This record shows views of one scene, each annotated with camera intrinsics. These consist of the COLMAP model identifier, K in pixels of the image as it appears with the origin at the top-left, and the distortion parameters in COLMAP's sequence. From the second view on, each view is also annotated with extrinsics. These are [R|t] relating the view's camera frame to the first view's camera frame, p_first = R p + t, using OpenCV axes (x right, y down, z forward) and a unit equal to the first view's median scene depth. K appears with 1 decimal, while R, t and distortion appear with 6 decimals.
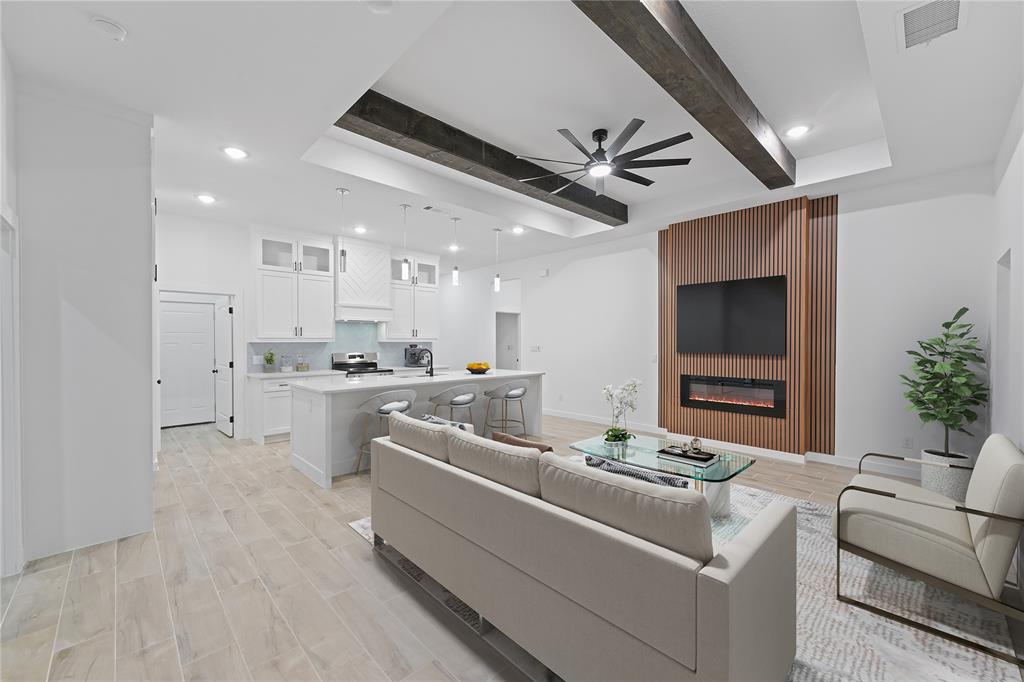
lens RADIAL K [[408.3, 0, 506.7], [0, 408.3, 342.0], [0, 0, 1]] dist [0.004667, -0.001008]
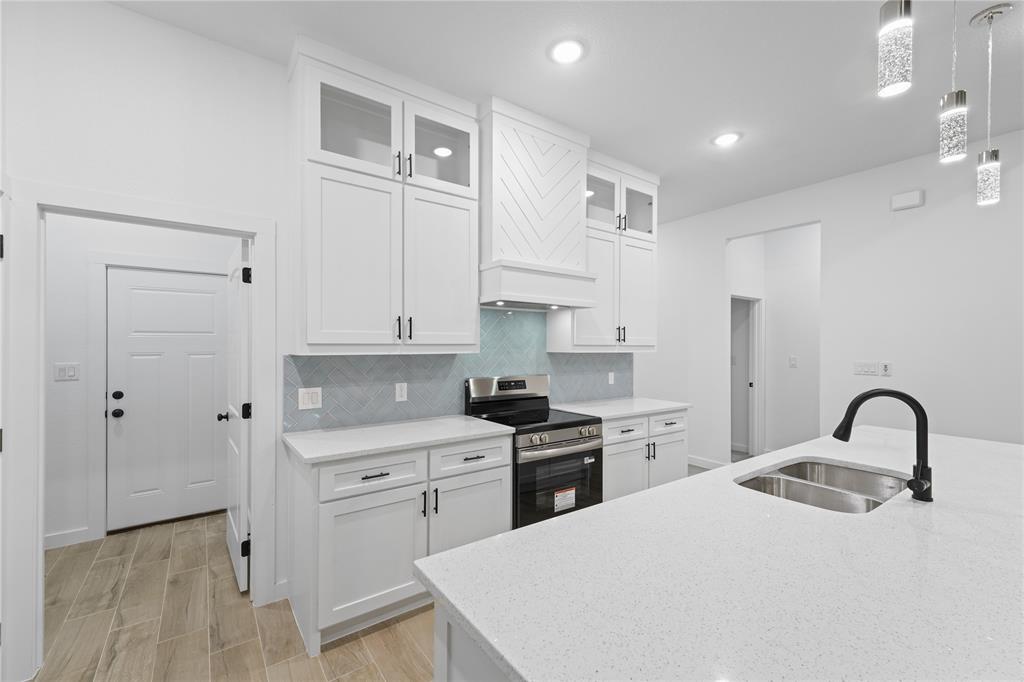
lens RADIAL K [[430.1, 0, 504.0], [0, 430.1, 343.3], [0, 0, 1]] dist [0.008615, -0.000317]
pose [[0.990575, 0.002835, -0.136940, -0.385440], [-0.004160, 0.999947, -0.009392, -0.007758], [0.136906, 0.009873, 0.990535, 0.647757]]
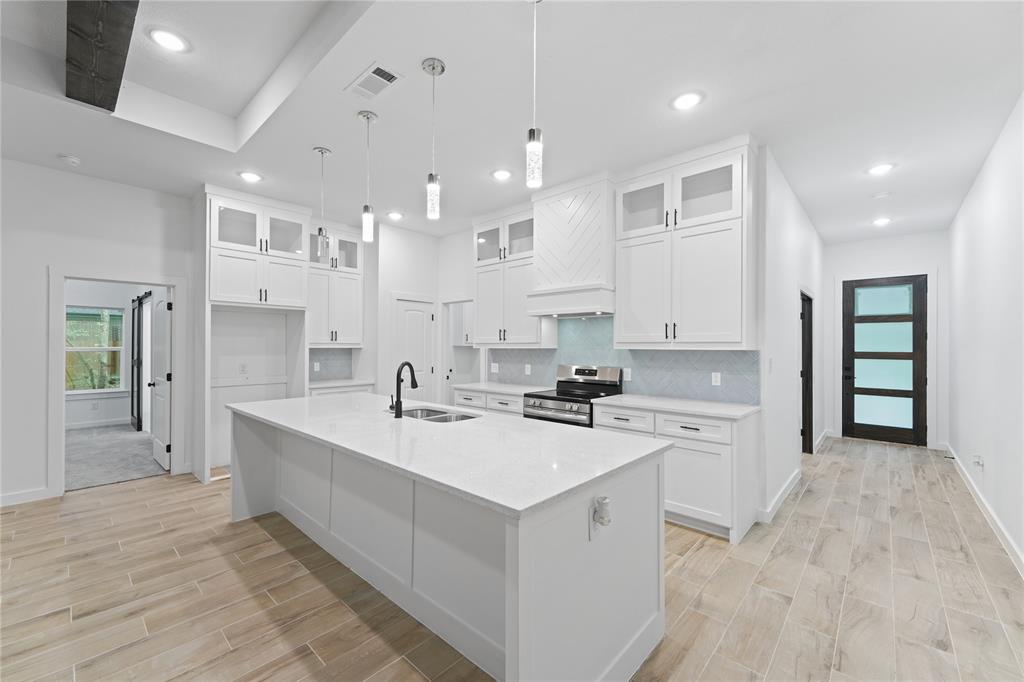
lens RADIAL K [[408.3, 0, 501.6], [0, 408.3, 342.4], [0, 0, 1]] dist [0.004667, -0.001008]
pose [[0.060012, -0.010247, -0.998145, 0.304257], [-0.006740, 0.999920, -0.010670, -0.003089], [0.998175, 0.007368, 0.059938, 1.029460]]
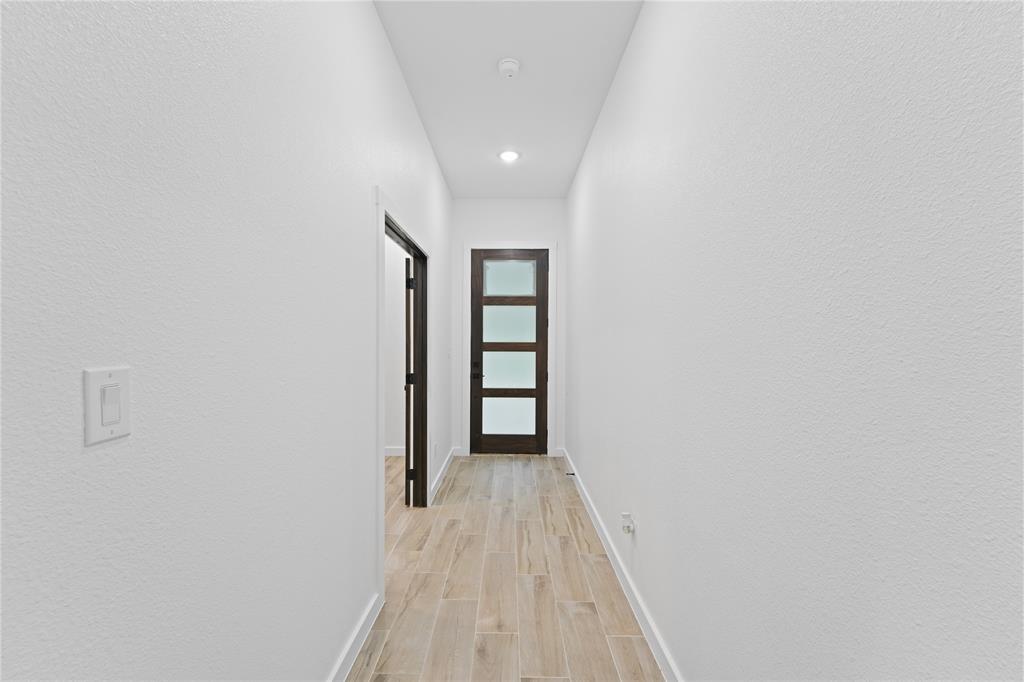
lens RADIAL K [[430.1, 0, 508.3], [0, 430.1, 341.8], [0, 0, 1]] dist [0.008615, -0.000317]
pose [[0.722931, 0.000448, -0.690920, 0.076082], [-0.001473, 0.999999, -0.000893, 0.000834], [0.690919, 0.001663, 0.722931, 1.267744]]
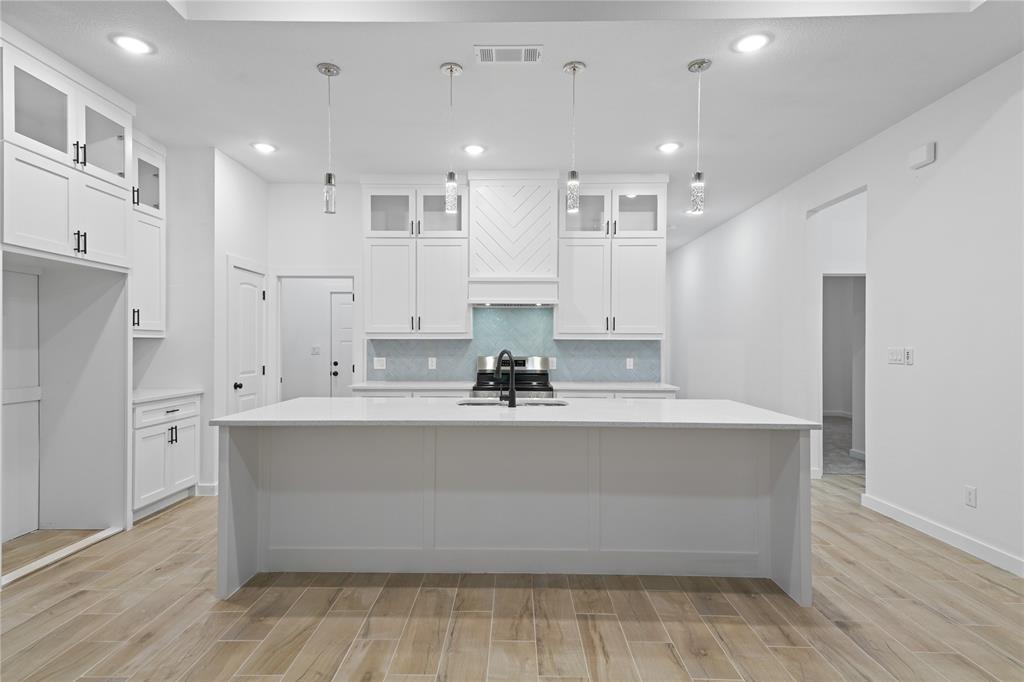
lens RADIAL K [[536.6, 0, 501.3], [0, 536.6, 340.6], [0, 0, 1]] dist [0.037907, -0.004211]
pose [[0.707863, -0.001739, -0.706348, 0.240435], [-0.005944, 0.999947, -0.008417, 0.010863], [0.706325, 0.010157, 0.707815, 0.507164]]
